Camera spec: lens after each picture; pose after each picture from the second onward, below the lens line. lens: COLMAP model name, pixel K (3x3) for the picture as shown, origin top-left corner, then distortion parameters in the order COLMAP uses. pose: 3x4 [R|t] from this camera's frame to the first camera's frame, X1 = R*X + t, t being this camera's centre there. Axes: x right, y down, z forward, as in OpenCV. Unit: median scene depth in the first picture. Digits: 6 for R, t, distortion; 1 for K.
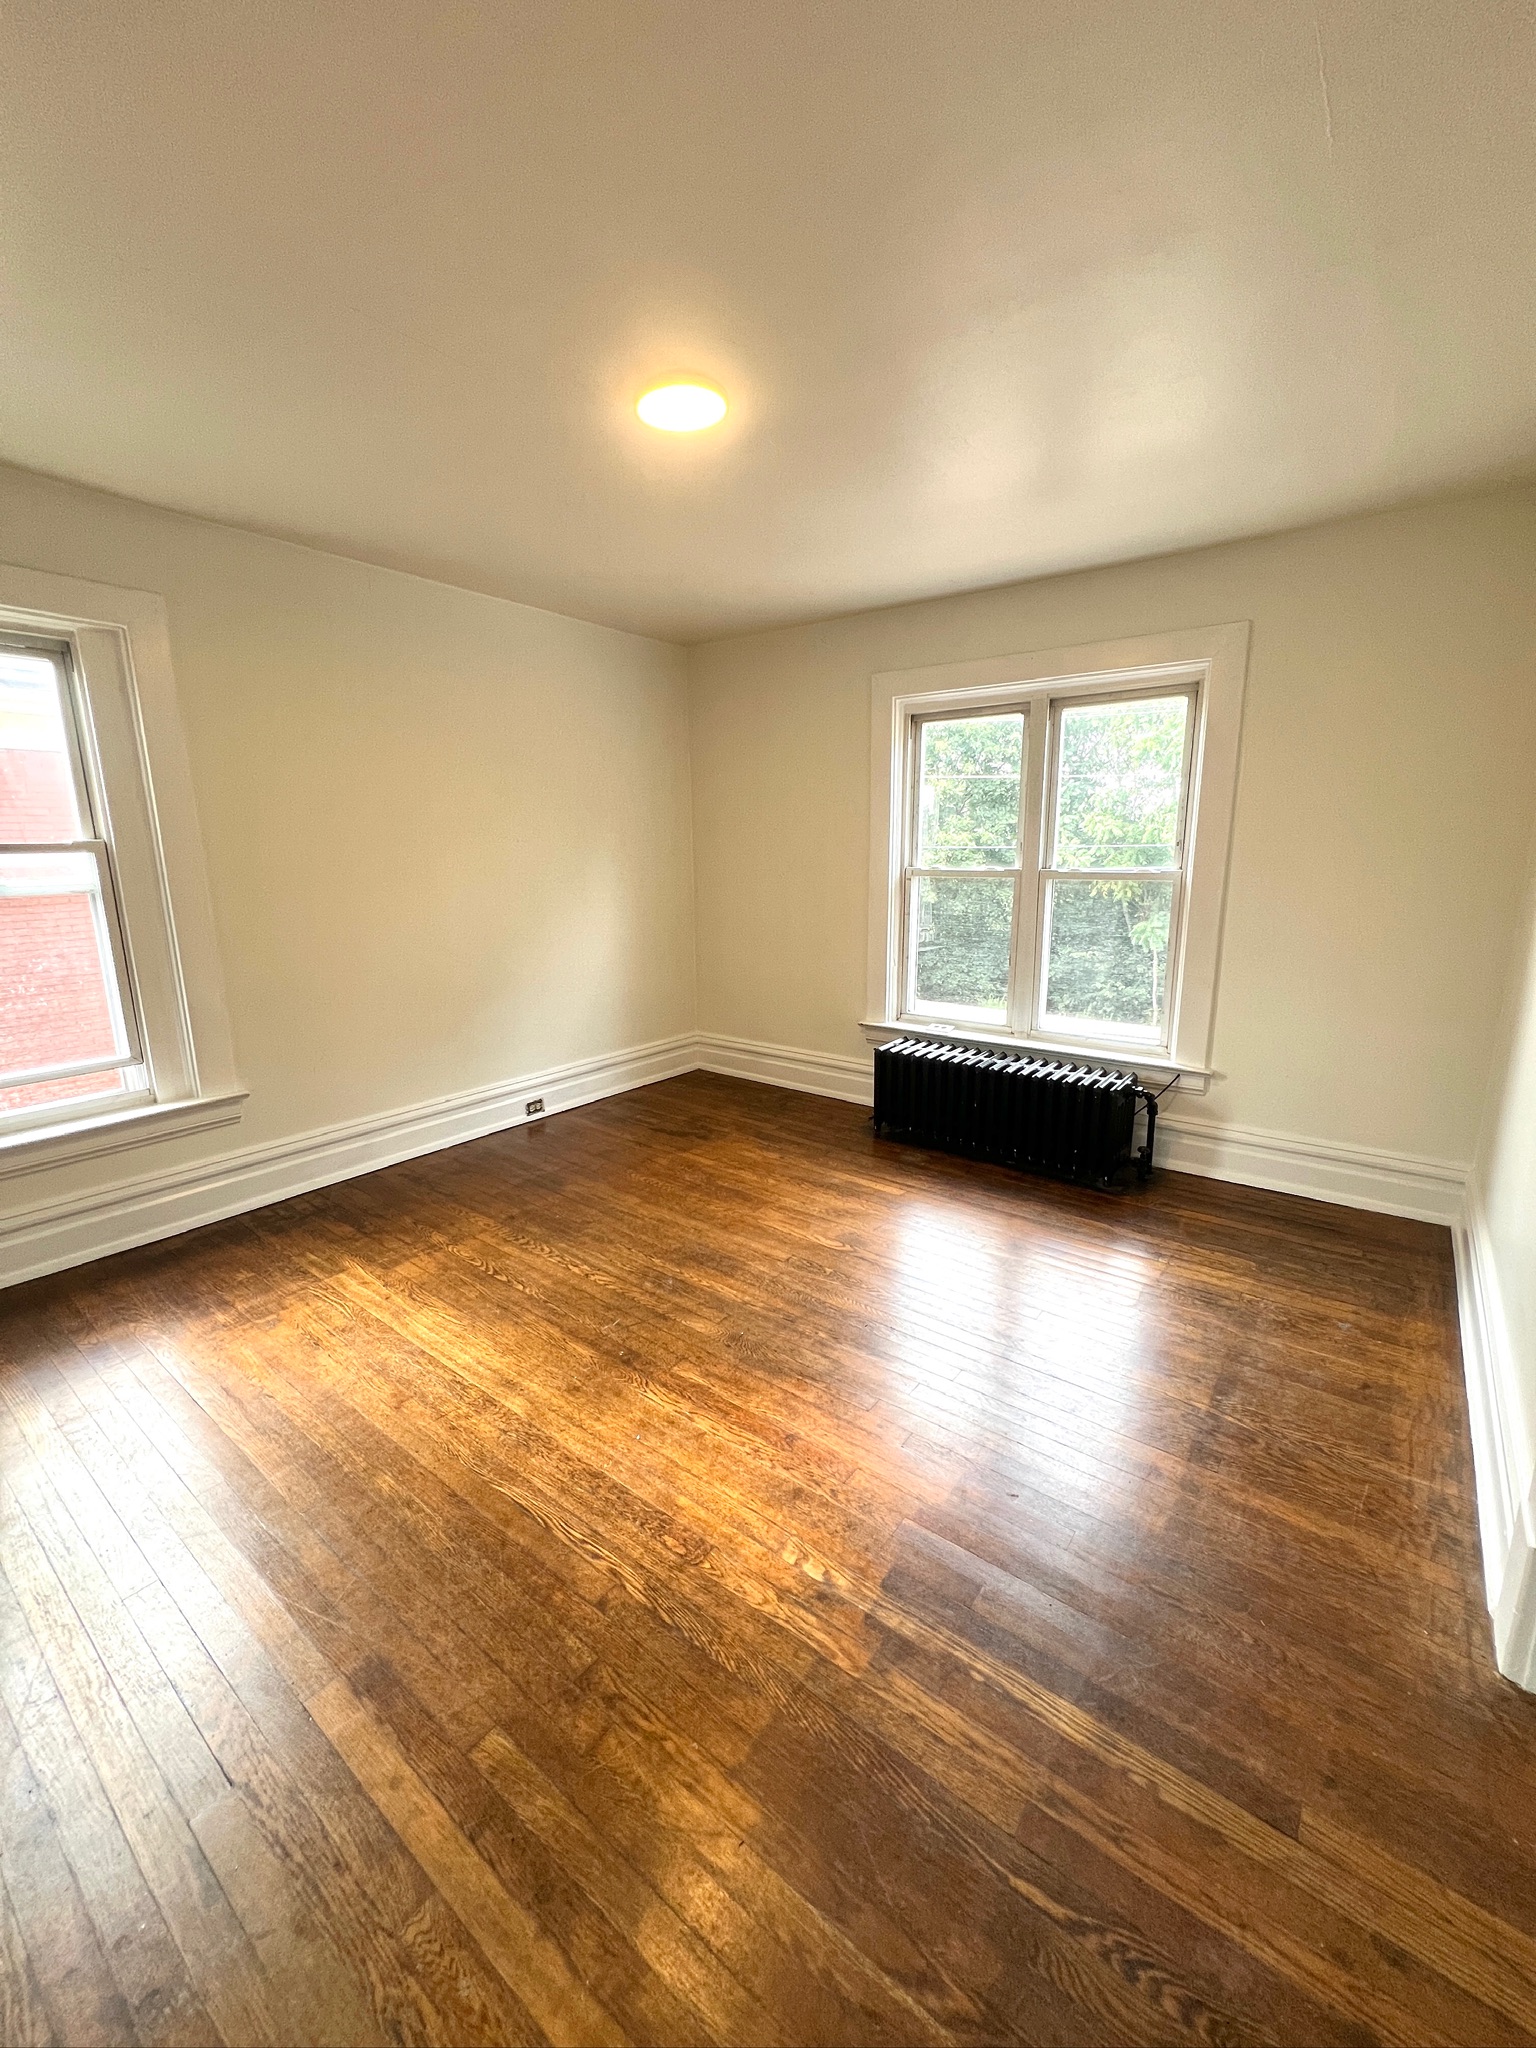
lens RADIAL K [[813.4, 0, 774.5], [0, 813.4, 1029.3], [0, 0, 1]] dist [-0.000607, 0.000233]
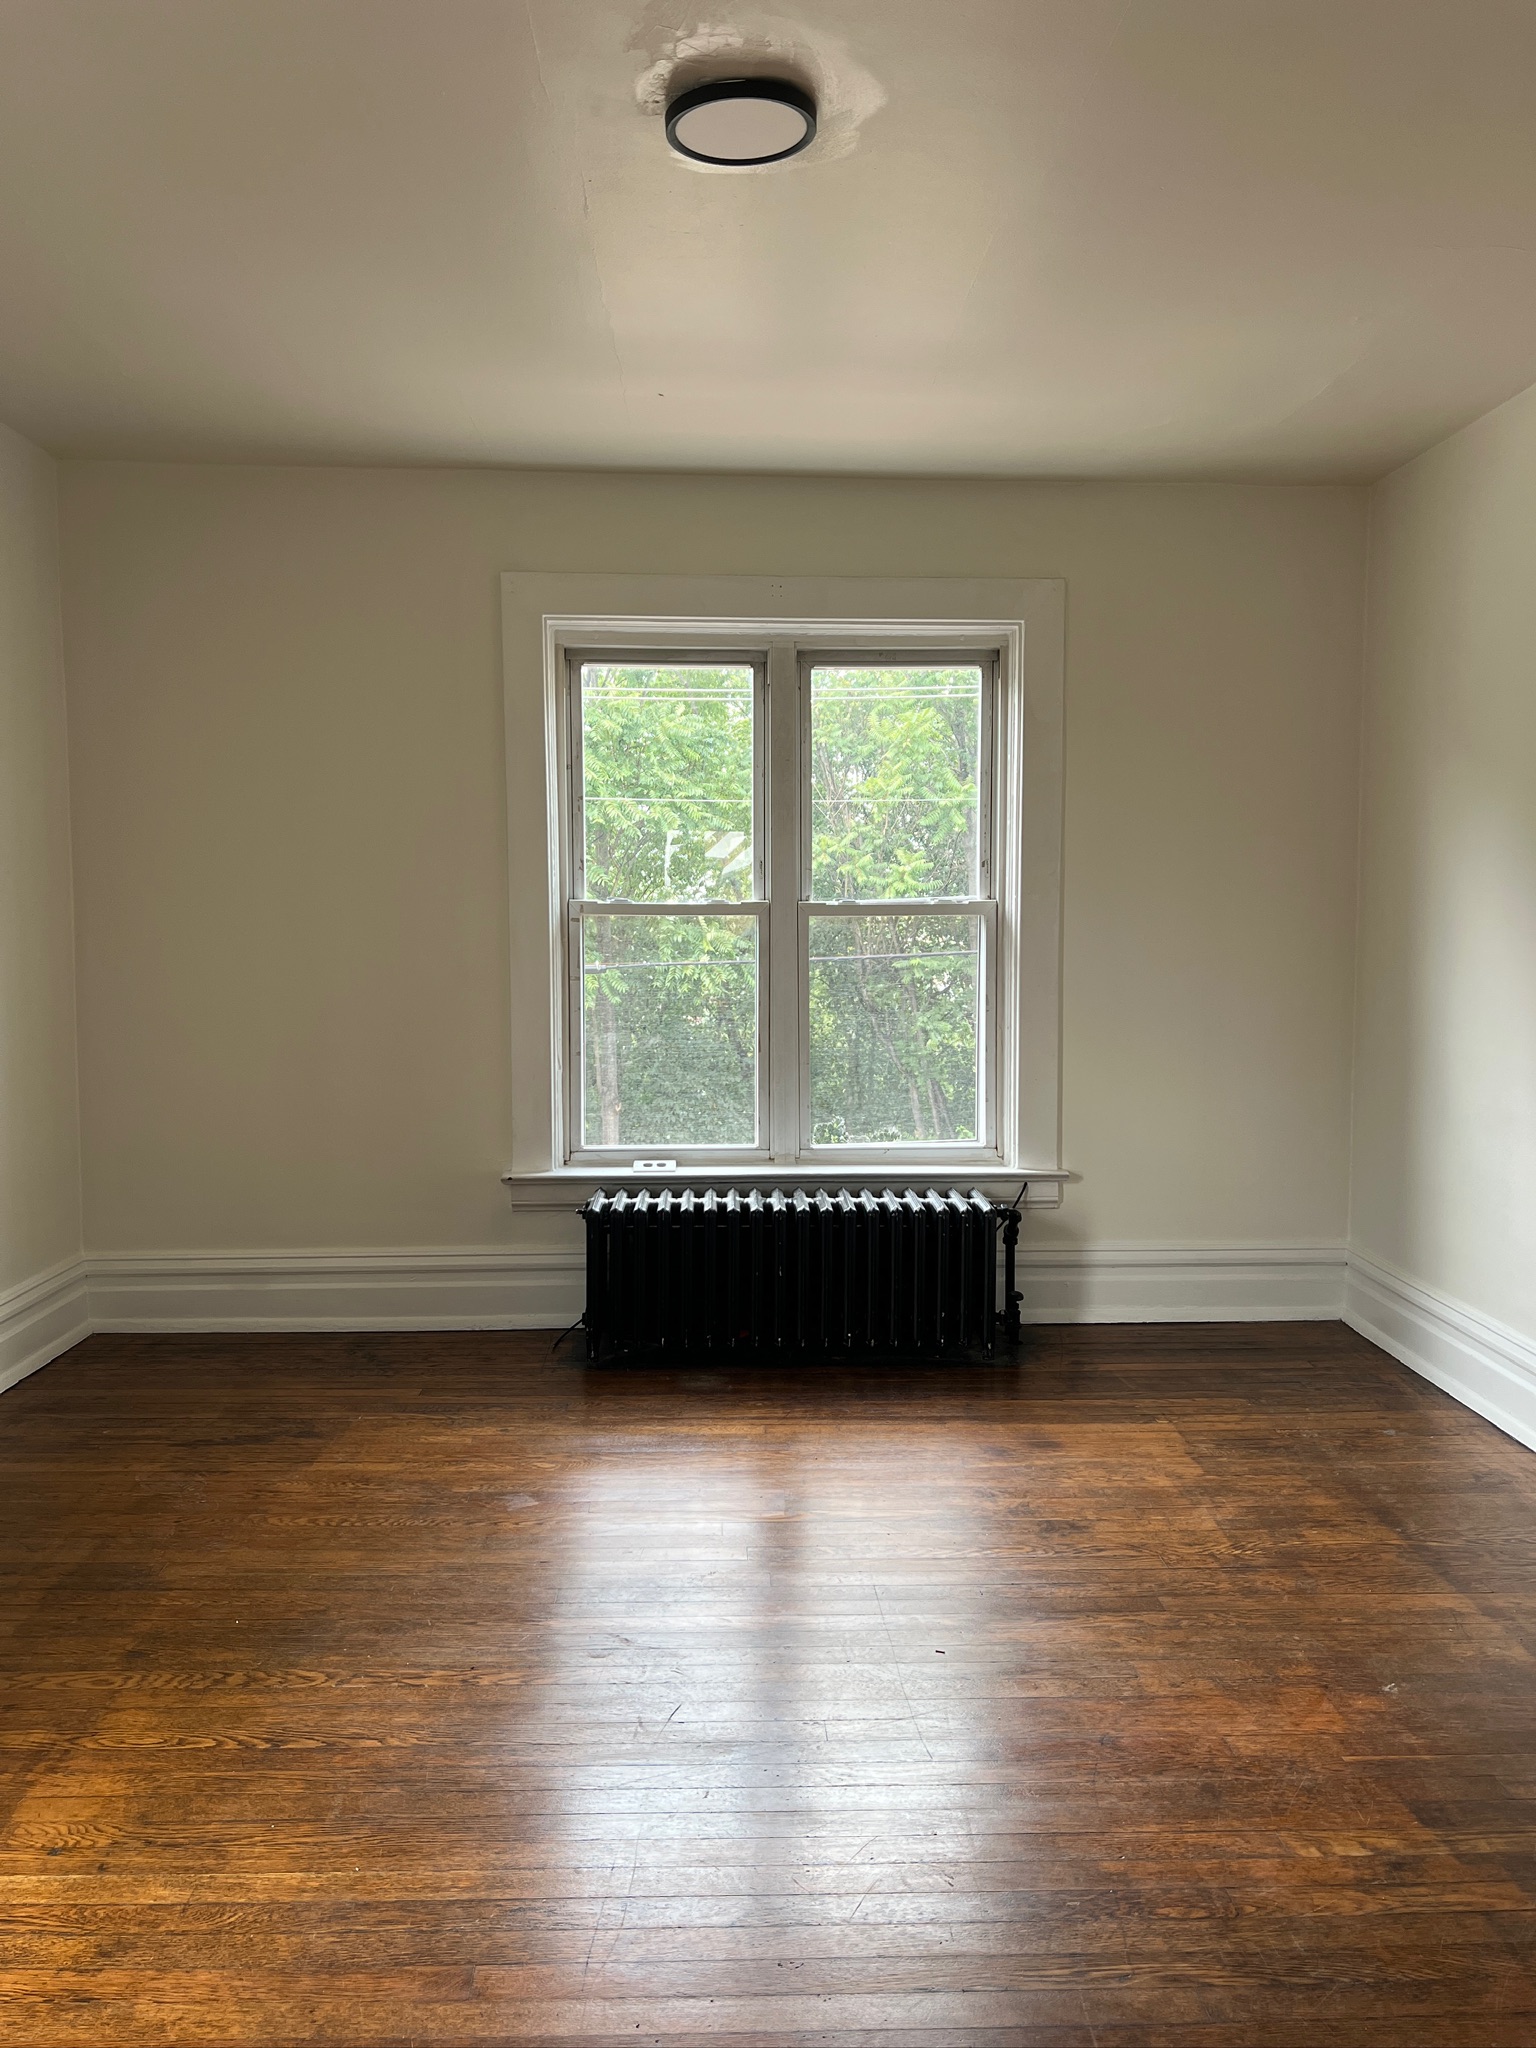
lens RADIAL K [[1531.4, 0, 768.0], [0, 1531.4, 1024.0], [0, 0, 1]] dist [0.047812, -0.055676]
pose [[0.774869, -0.038672, 0.630938, -0.492009], [0.136353, 0.984855, -0.107094, 0.030662], [-0.617241, 0.169014, 0.768406, 0.091355]]
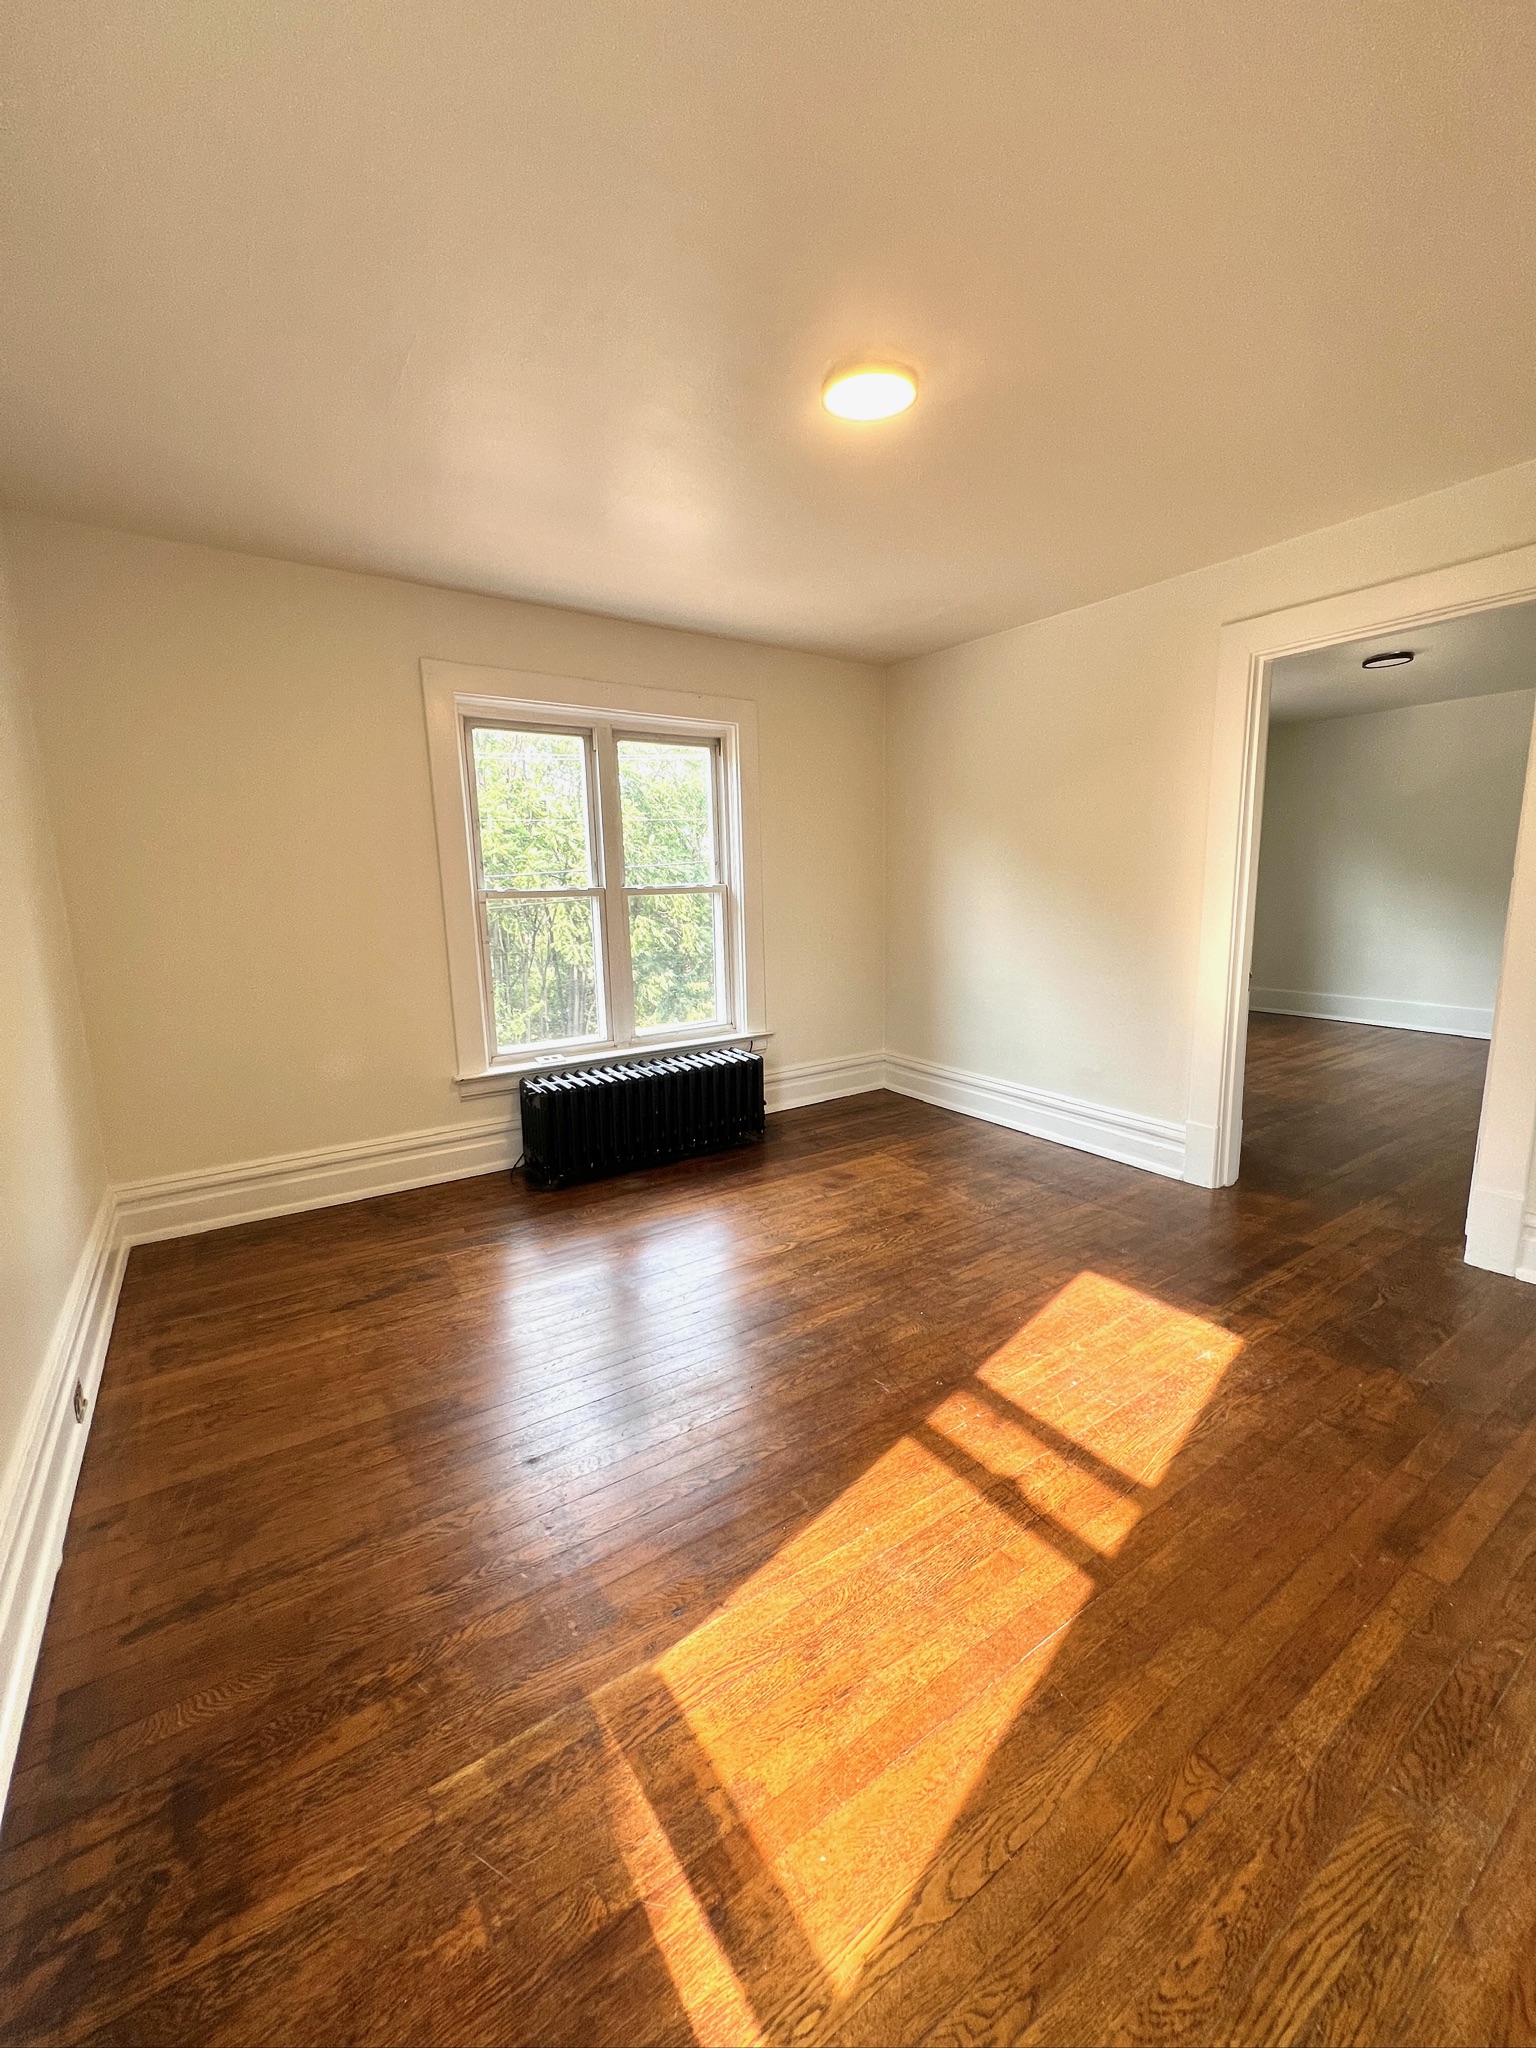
lens RADIAL K [[813.4, 0, 774.5], [0, 813.4, 1029.3], [0, 0, 1]] dist [-0.000607, 0.000233]
pose [[0.324160, -0.172999, 0.930049, -0.660780], [0.230175, 0.968015, 0.099836, -0.079367], [-0.917573, 0.181711, 0.353611, 0.492377]]
